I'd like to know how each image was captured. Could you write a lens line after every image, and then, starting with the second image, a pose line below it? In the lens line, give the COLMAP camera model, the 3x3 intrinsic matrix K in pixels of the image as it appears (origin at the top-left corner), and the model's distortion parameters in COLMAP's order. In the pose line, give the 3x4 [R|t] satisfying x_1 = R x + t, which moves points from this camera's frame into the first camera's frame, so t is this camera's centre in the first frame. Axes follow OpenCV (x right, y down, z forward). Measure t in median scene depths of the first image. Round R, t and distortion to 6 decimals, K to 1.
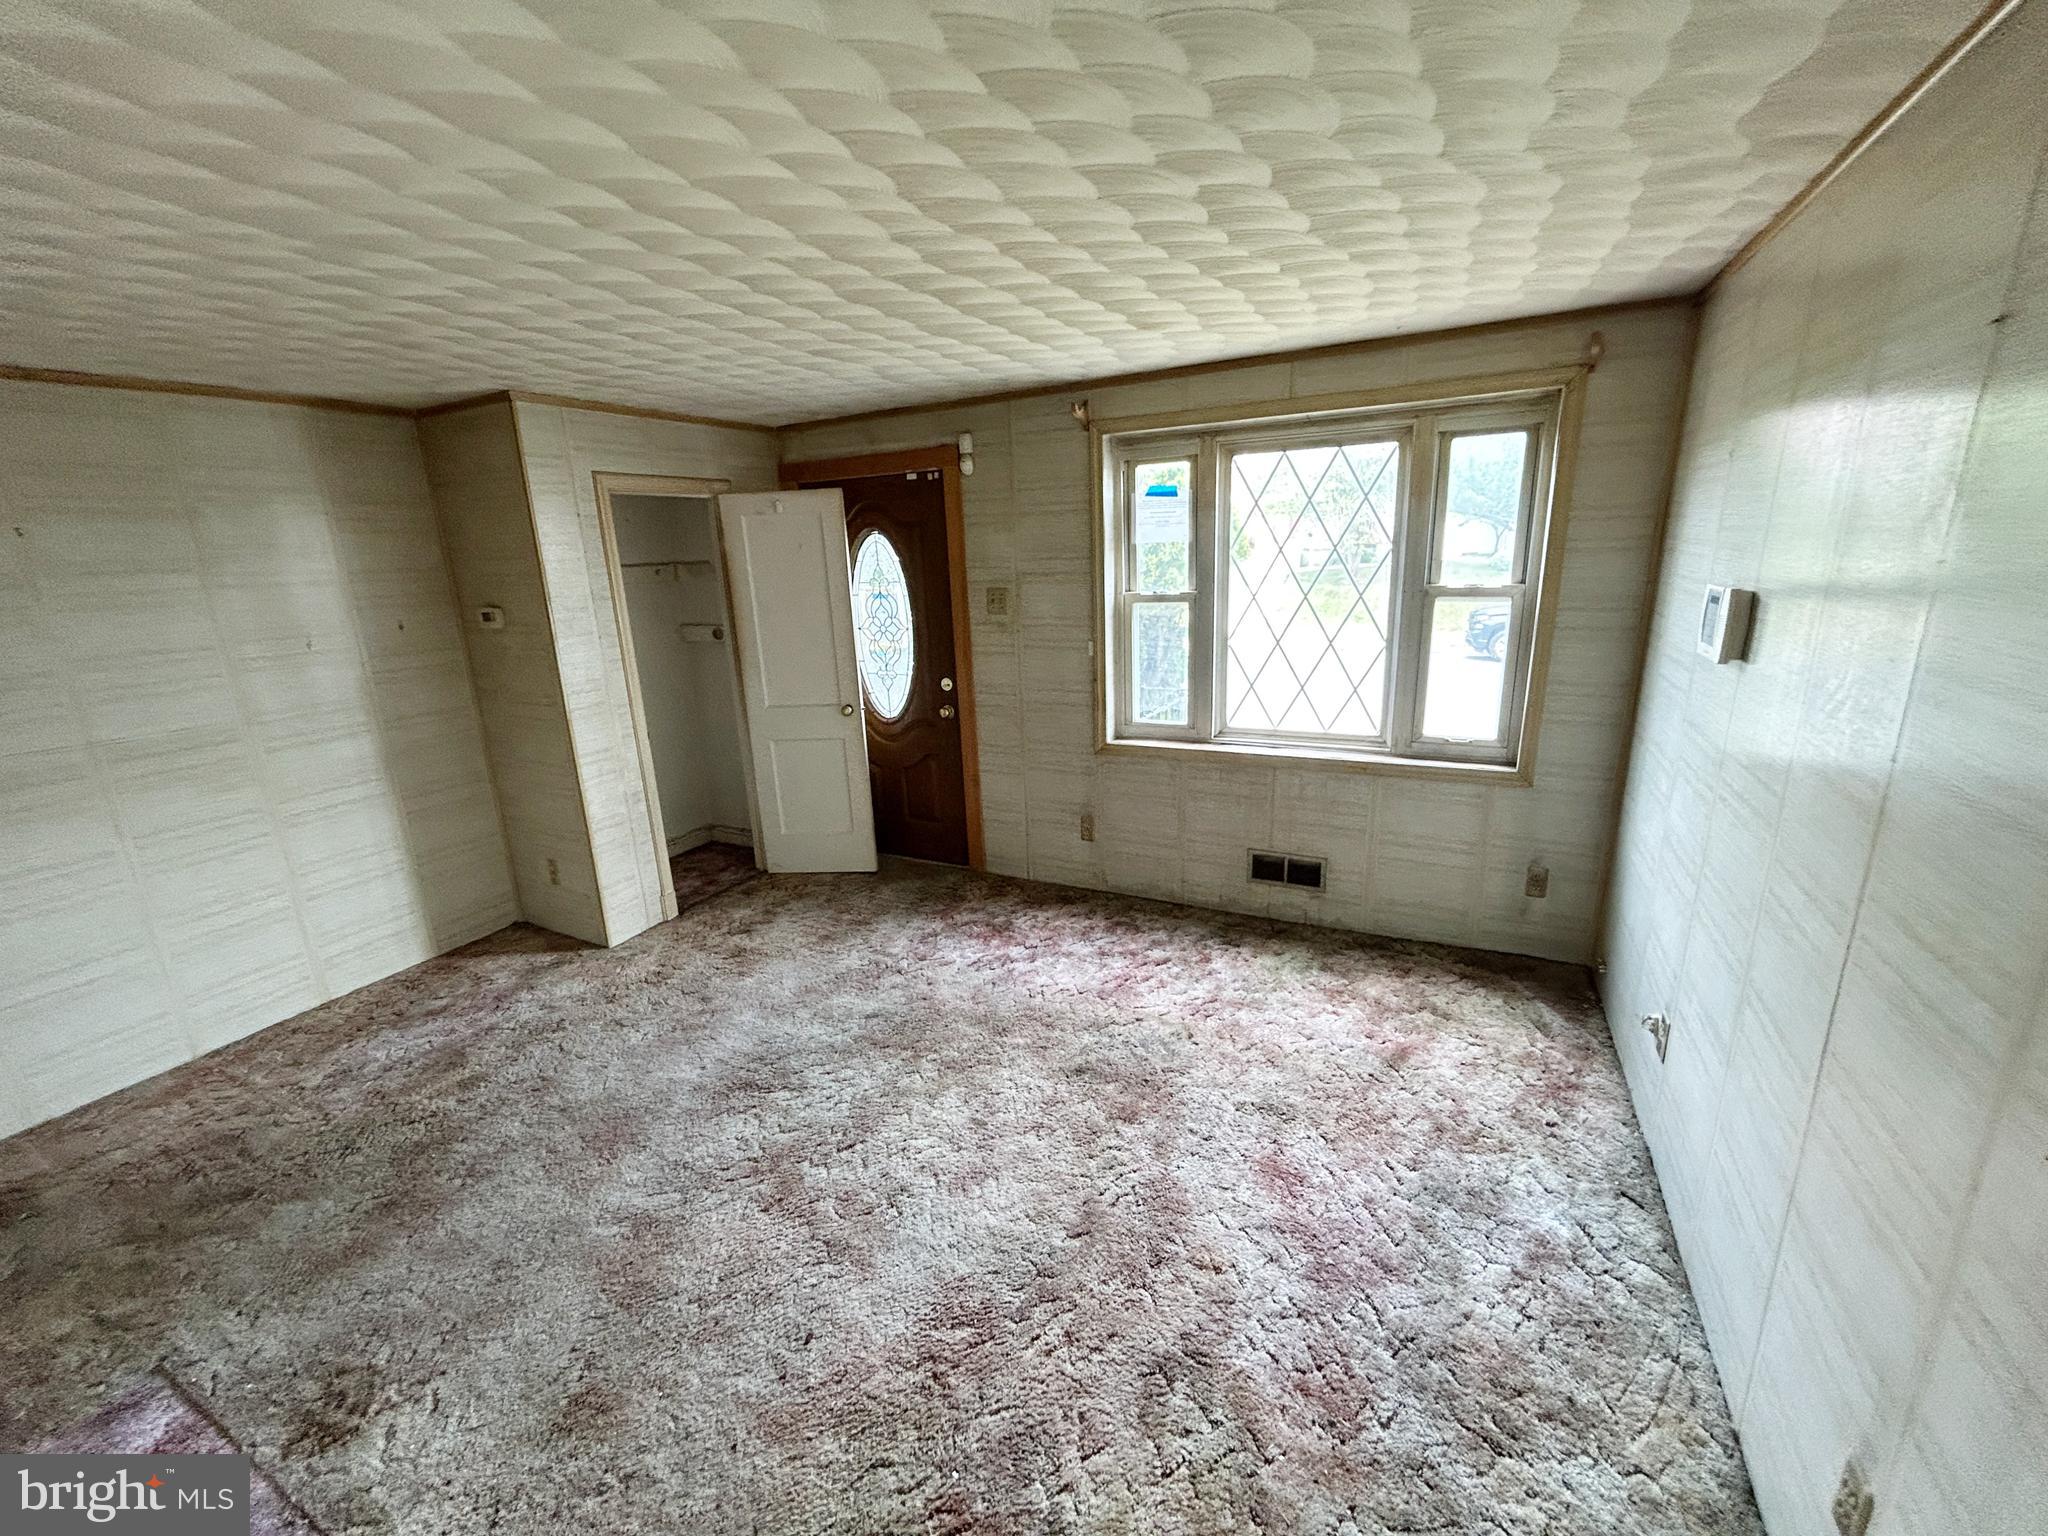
lens RADIAL K [[839.6, 0, 1024.0], [0, 839.6, 768.0], [0, 0, 1]] dist [0.000034, 0.000005]
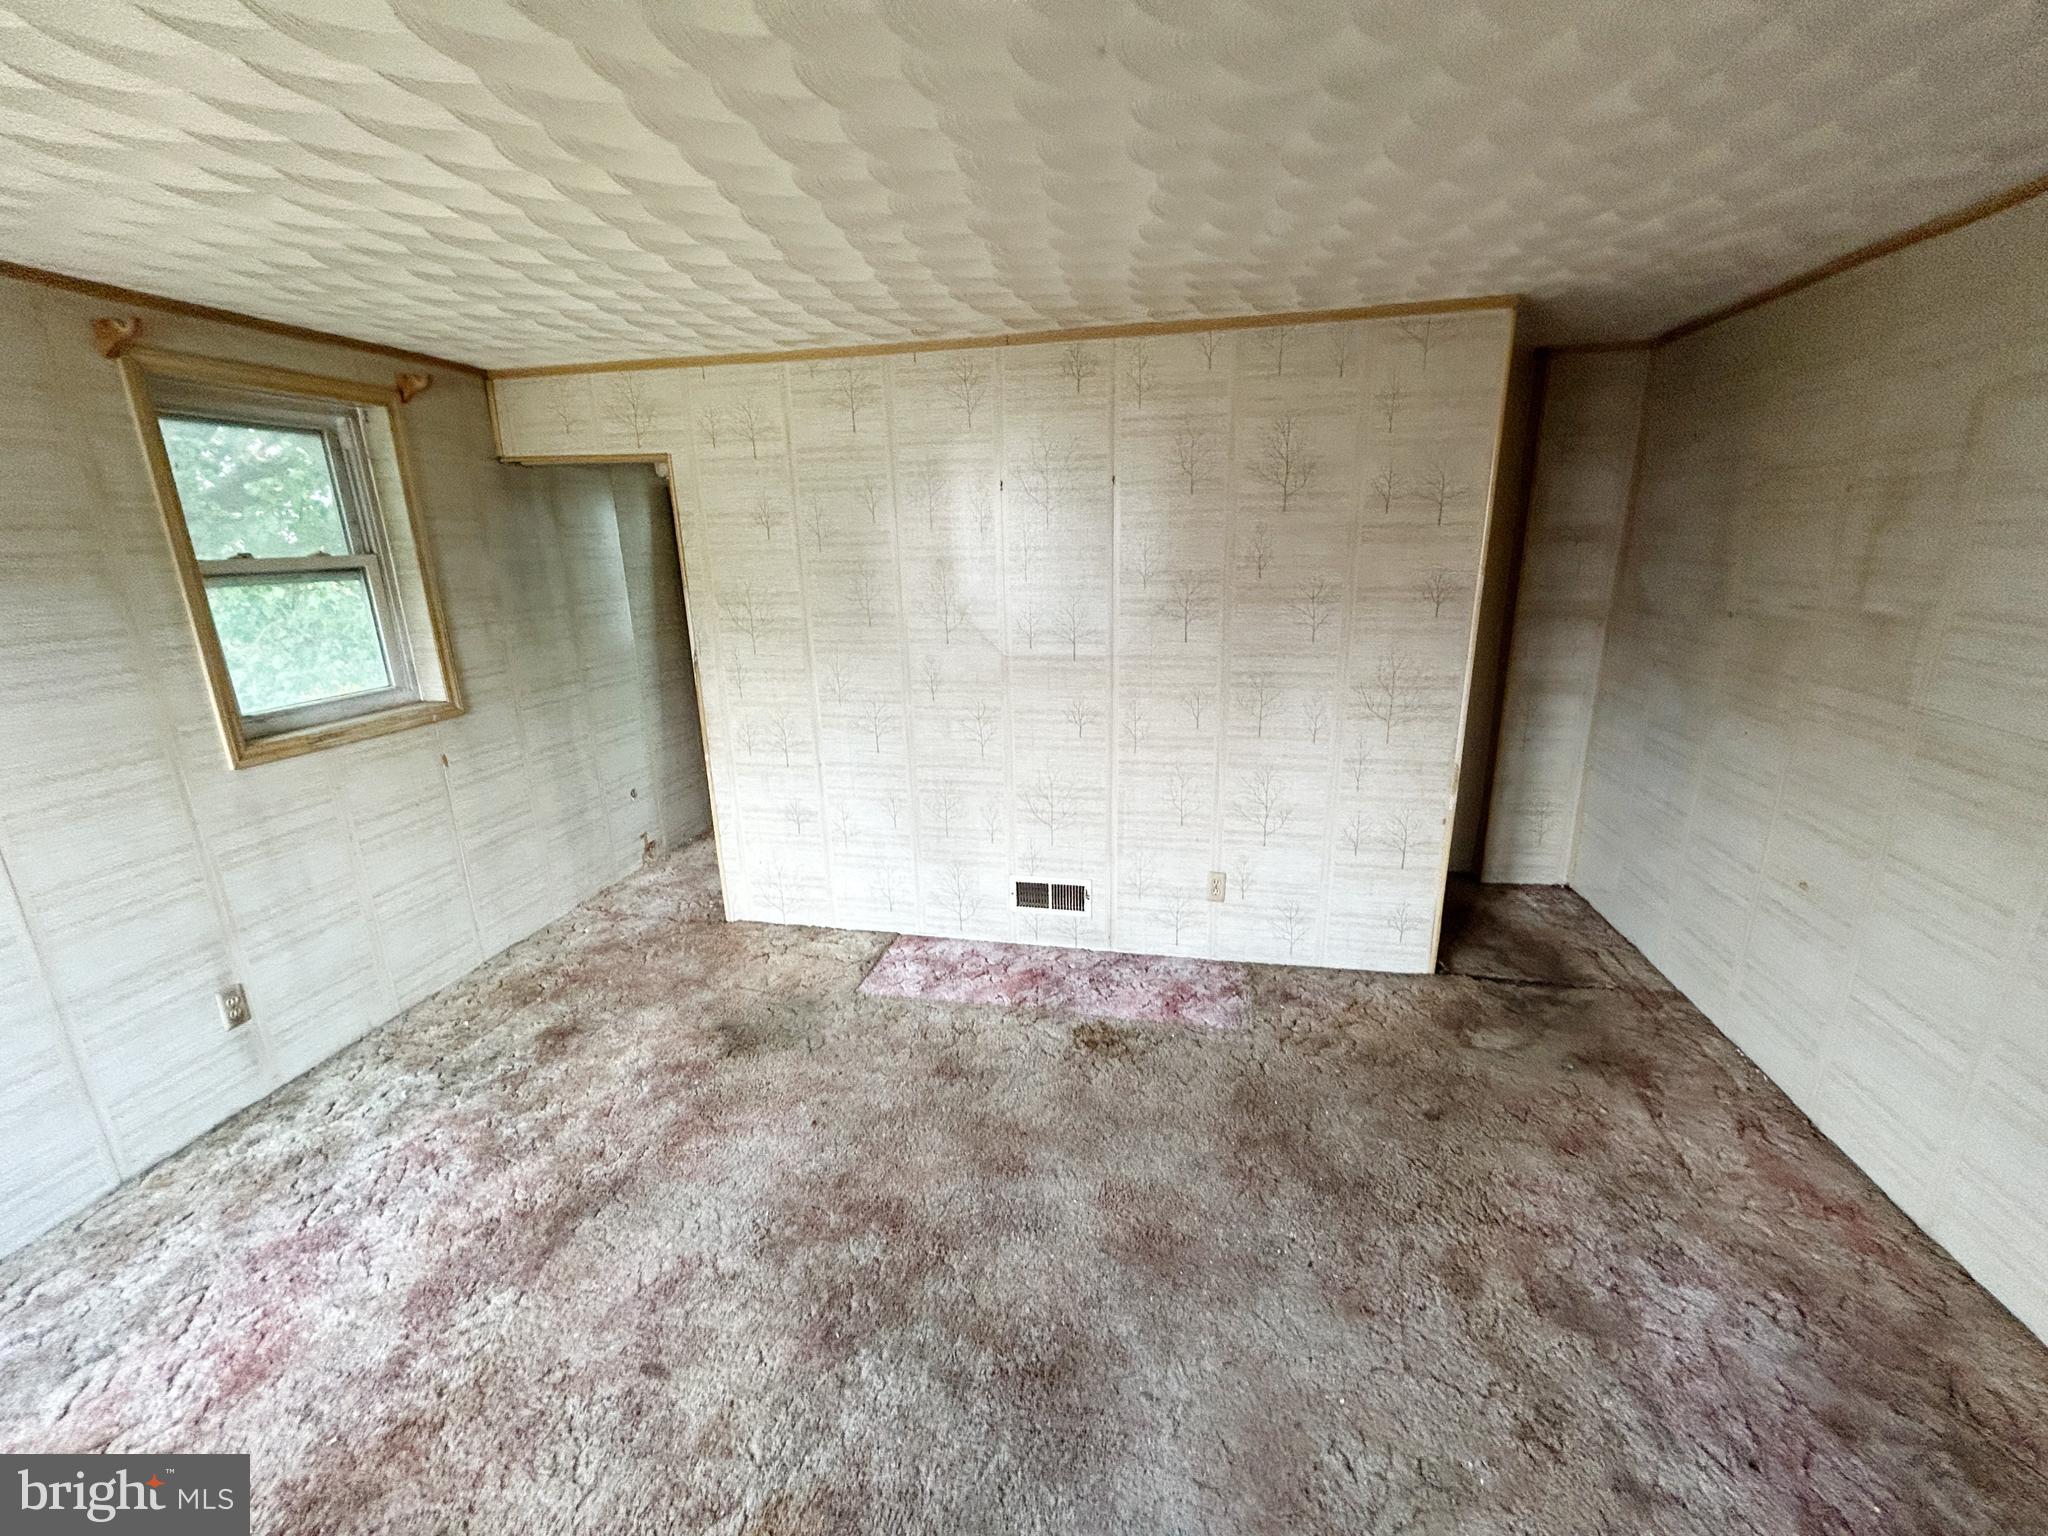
lens RADIAL K [[839.6, 0, 1024.0], [0, 839.6, 768.0], [0, 0, 1]] dist [0.000034, 0.000005]
pose [[-0.958307, 0.139419, -0.249421, -0.254542], [-0.007810, 0.859783, 0.510600, -0.375963], [0.285635, 0.491259, -0.822847, 1.486855]]
